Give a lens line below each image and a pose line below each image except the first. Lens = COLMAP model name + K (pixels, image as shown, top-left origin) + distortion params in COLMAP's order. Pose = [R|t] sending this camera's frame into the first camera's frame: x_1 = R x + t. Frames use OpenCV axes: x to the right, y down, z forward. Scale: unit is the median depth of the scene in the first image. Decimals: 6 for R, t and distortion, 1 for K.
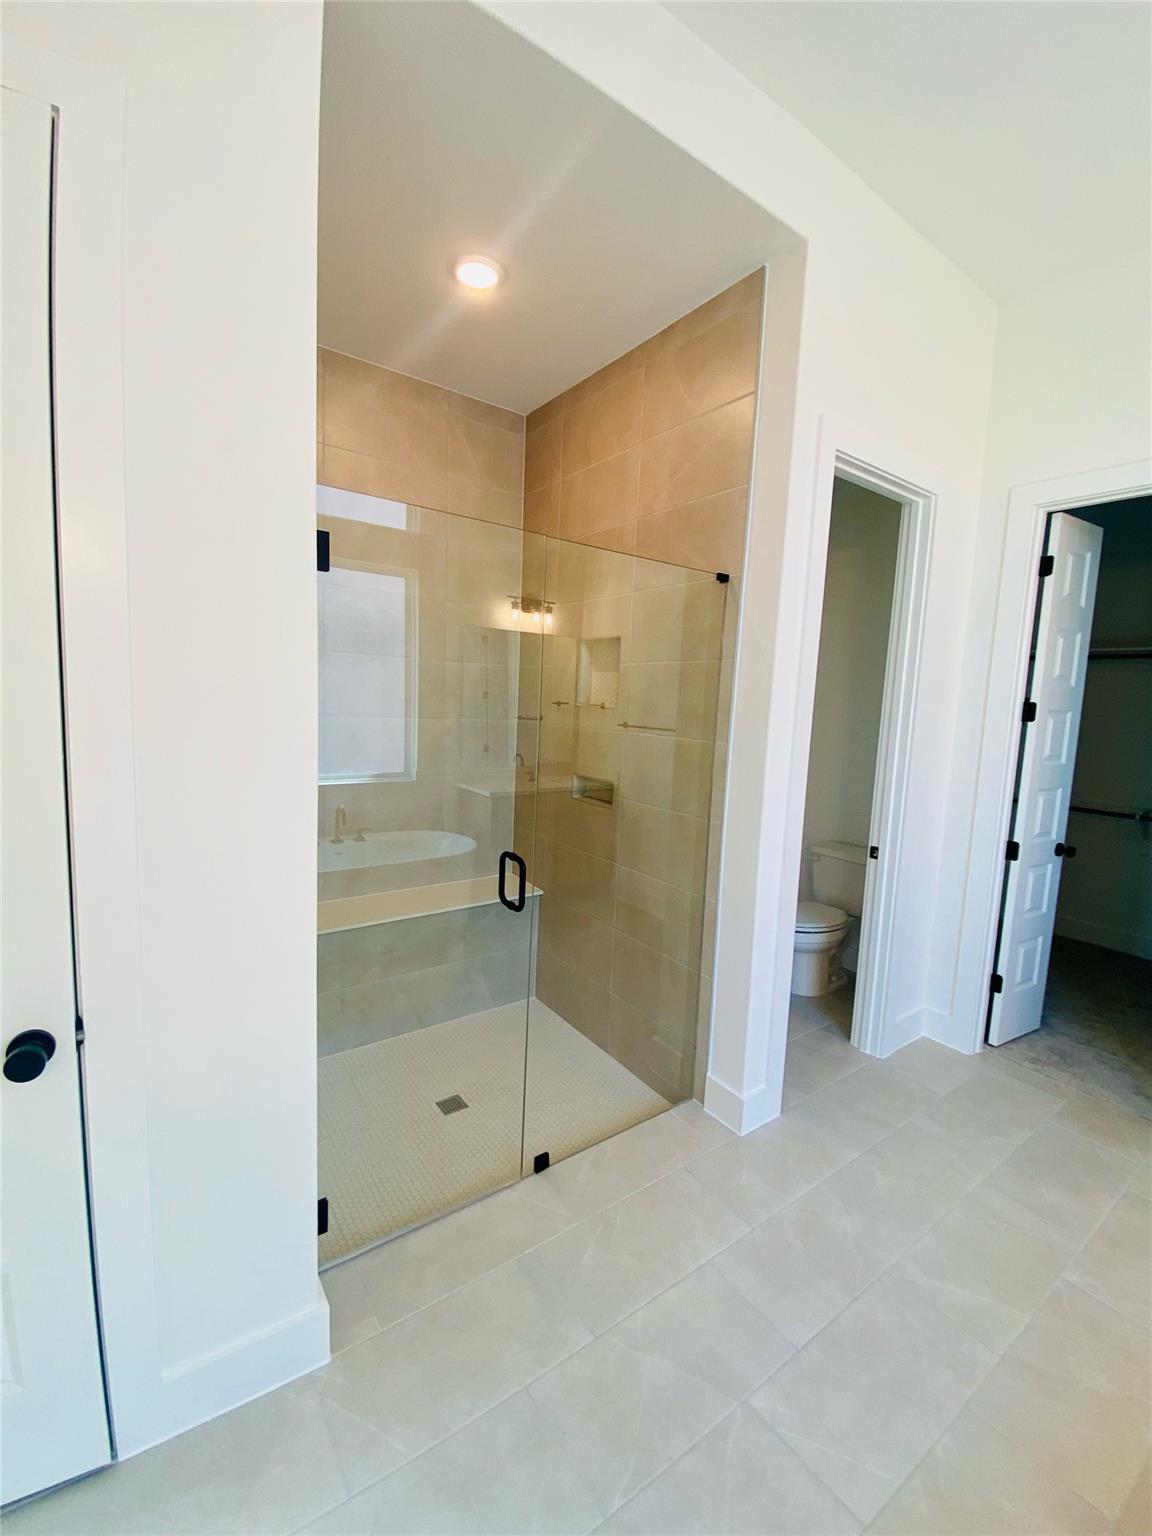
lens RADIAL K [[634.7, 0, 576.0], [0, 634.7, 768.0], [0, 0, 1]] dist [-0.002028, -0.012770]
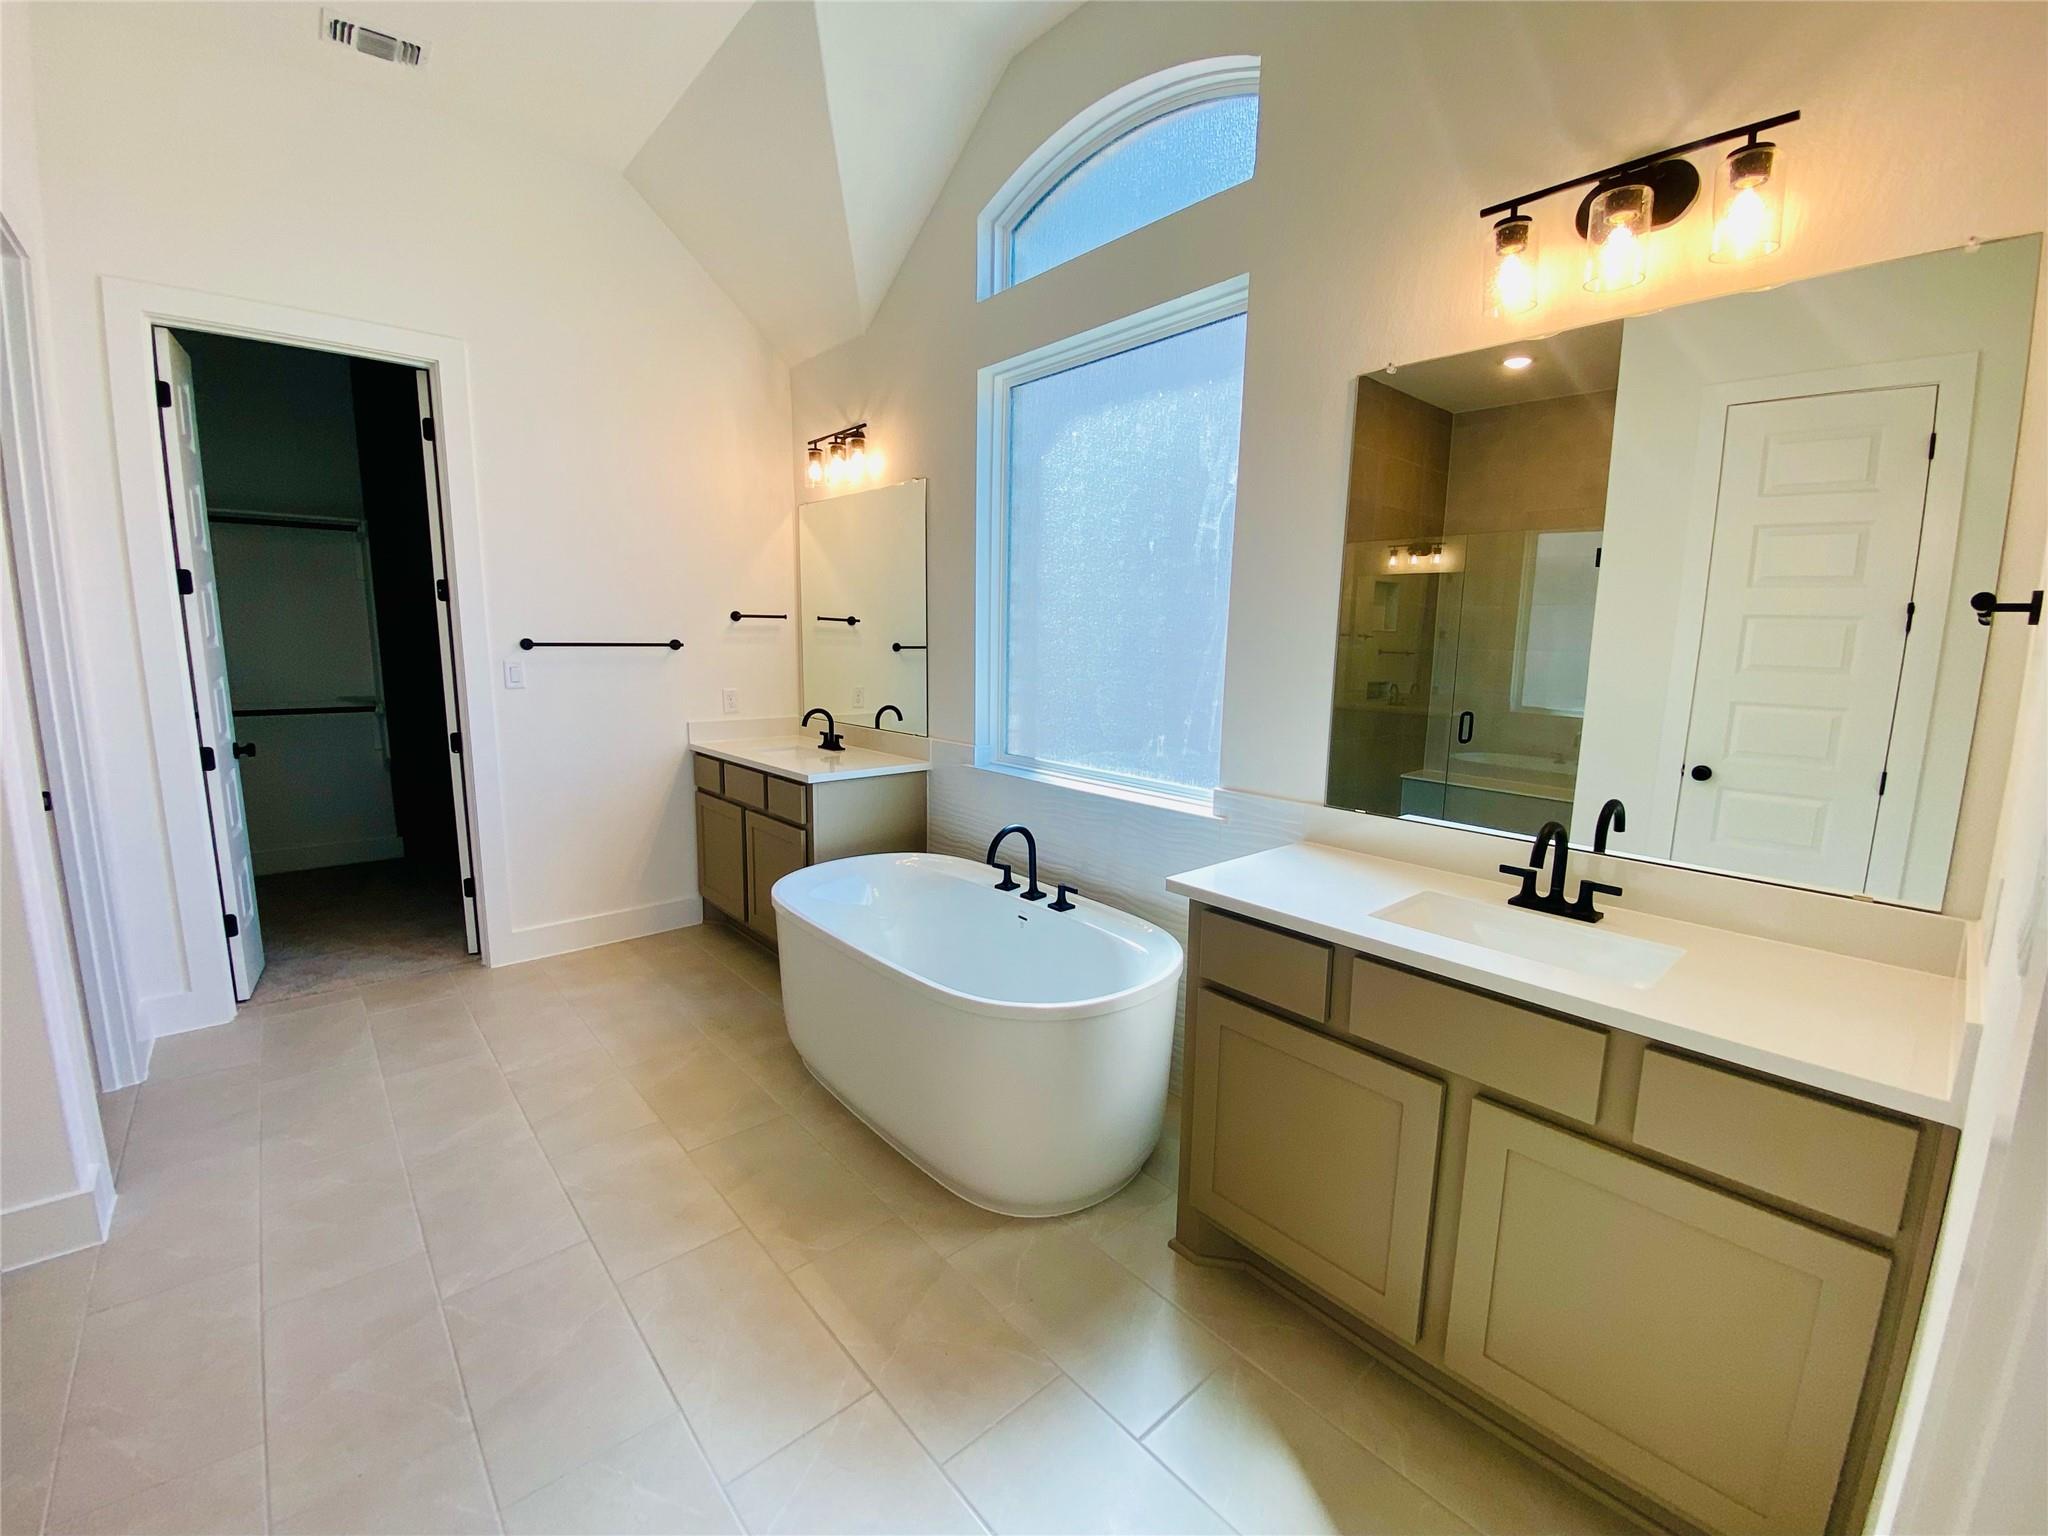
lens RADIAL K [[846.2, 0, 1024.0], [0, 846.2, 768.0], [0, 0, 1]] dist [-0.002028, -0.012770]
pose [[-0.103760, -0.201970, 0.973880, -0.459224], [0.089514, 0.973295, 0.211386, 0.012769], [-0.990566, 0.109109, -0.082910, 0.066022]]
